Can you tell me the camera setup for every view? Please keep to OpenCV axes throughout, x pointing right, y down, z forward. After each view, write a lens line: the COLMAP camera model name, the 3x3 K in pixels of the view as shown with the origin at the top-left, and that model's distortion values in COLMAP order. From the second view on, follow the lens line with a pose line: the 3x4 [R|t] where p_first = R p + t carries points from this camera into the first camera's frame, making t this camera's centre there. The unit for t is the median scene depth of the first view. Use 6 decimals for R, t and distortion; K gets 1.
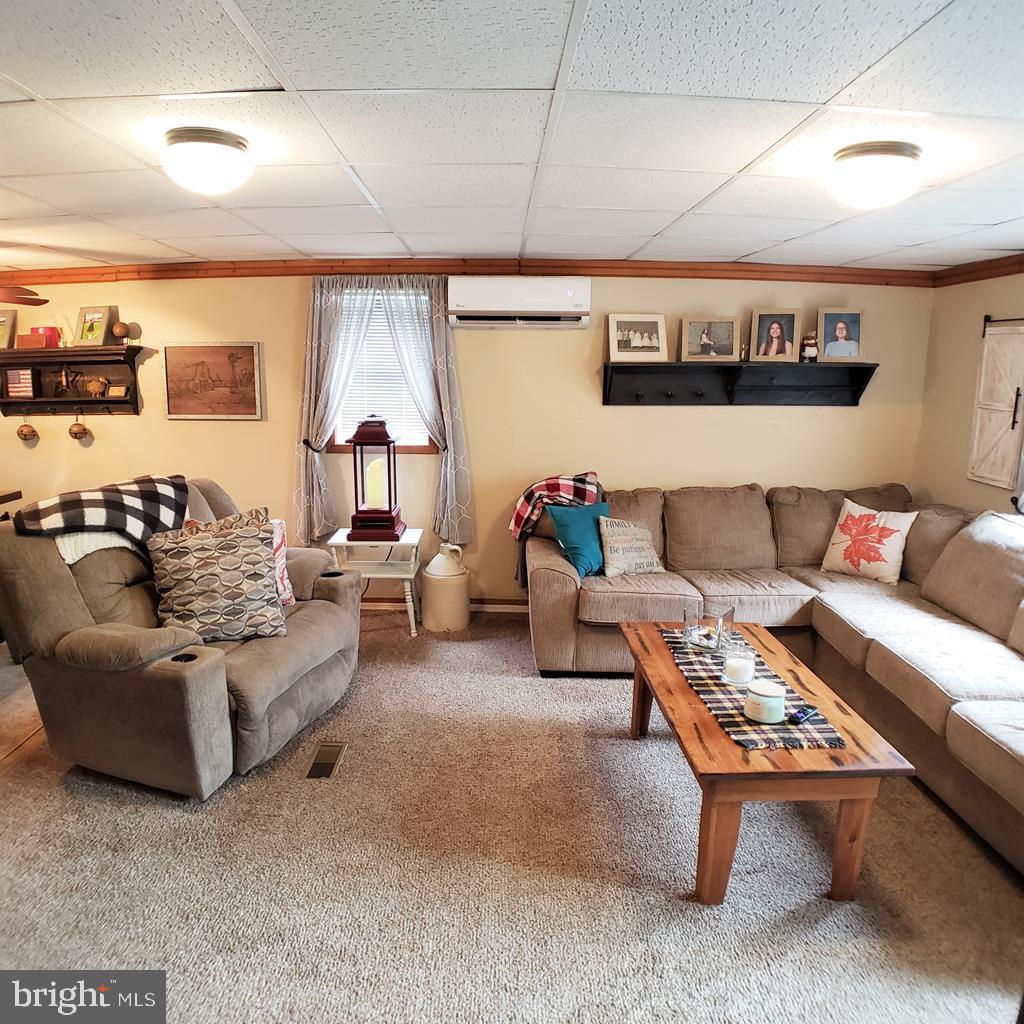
lens RADIAL K [[750.4, 0, 508.2], [0, 750.4, 512.9], [0, 0, 1]] dist [-0.067160, -0.003771]
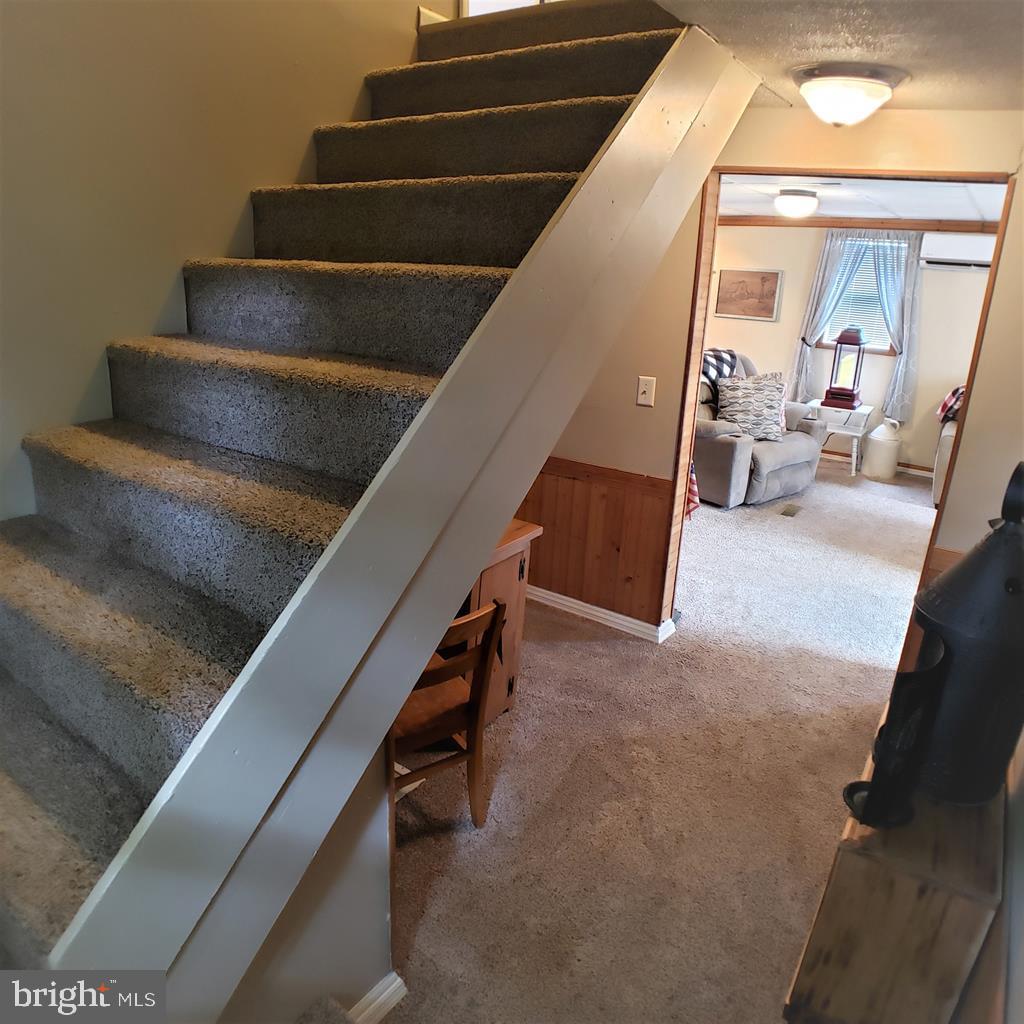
lens RADIAL K [[750.4, 0, 508.9], [0, 750.4, 507.5], [0, 0, 1]] dist [-0.067160, -0.003771]
pose [[0.826170, 0.198399, -0.527334, 0.102394], [-0.134278, 0.978315, 0.157700, 0.088900], [0.547187, -0.059478, 0.834895, -0.645131]]
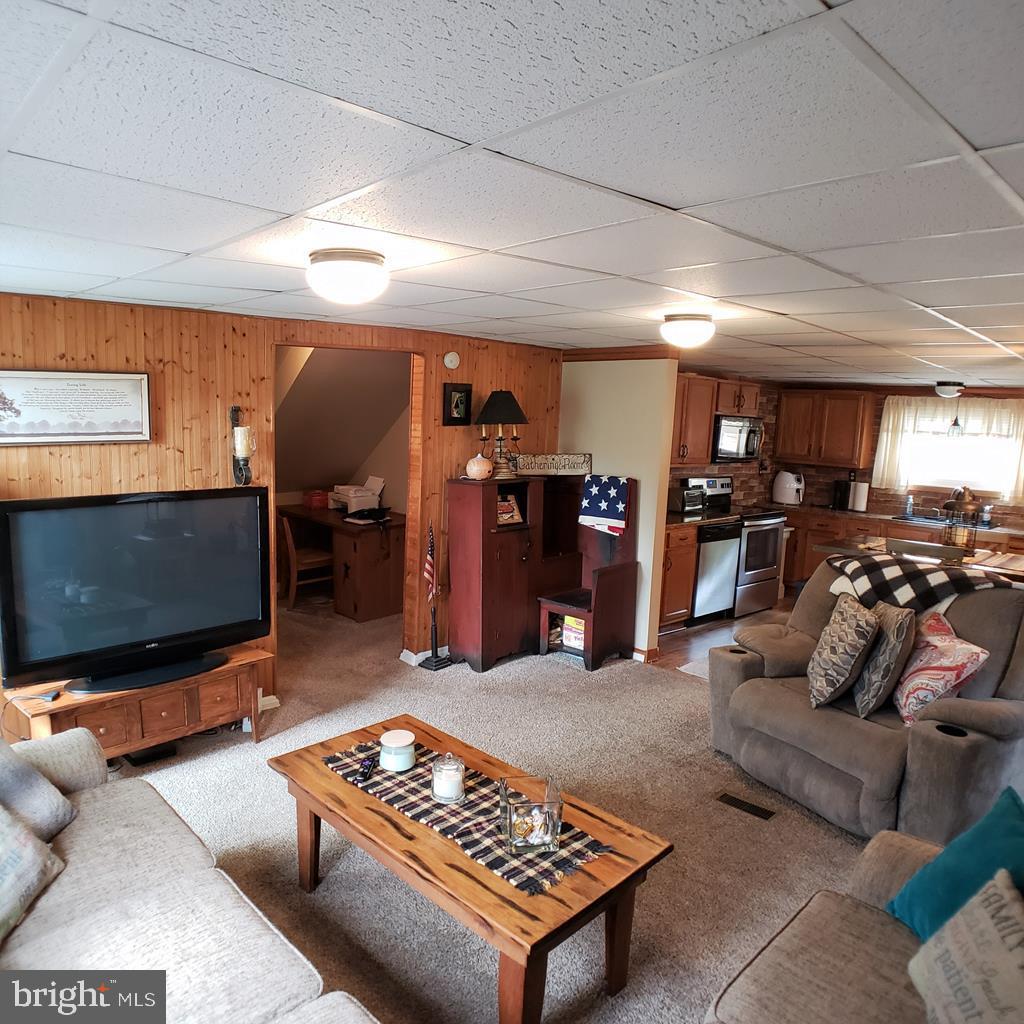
lens RADIAL K [[750.4, 0, 510.3], [0, 750.4, 515.1], [0, 0, 1]] dist [-0.067160, -0.003771]
pose [[-0.718714, 0.052457, -0.693324, 0.523348], [-0.175183, 0.951321, 0.253575, -0.211638], [0.672875, 0.303706, -0.674538, 0.938815]]
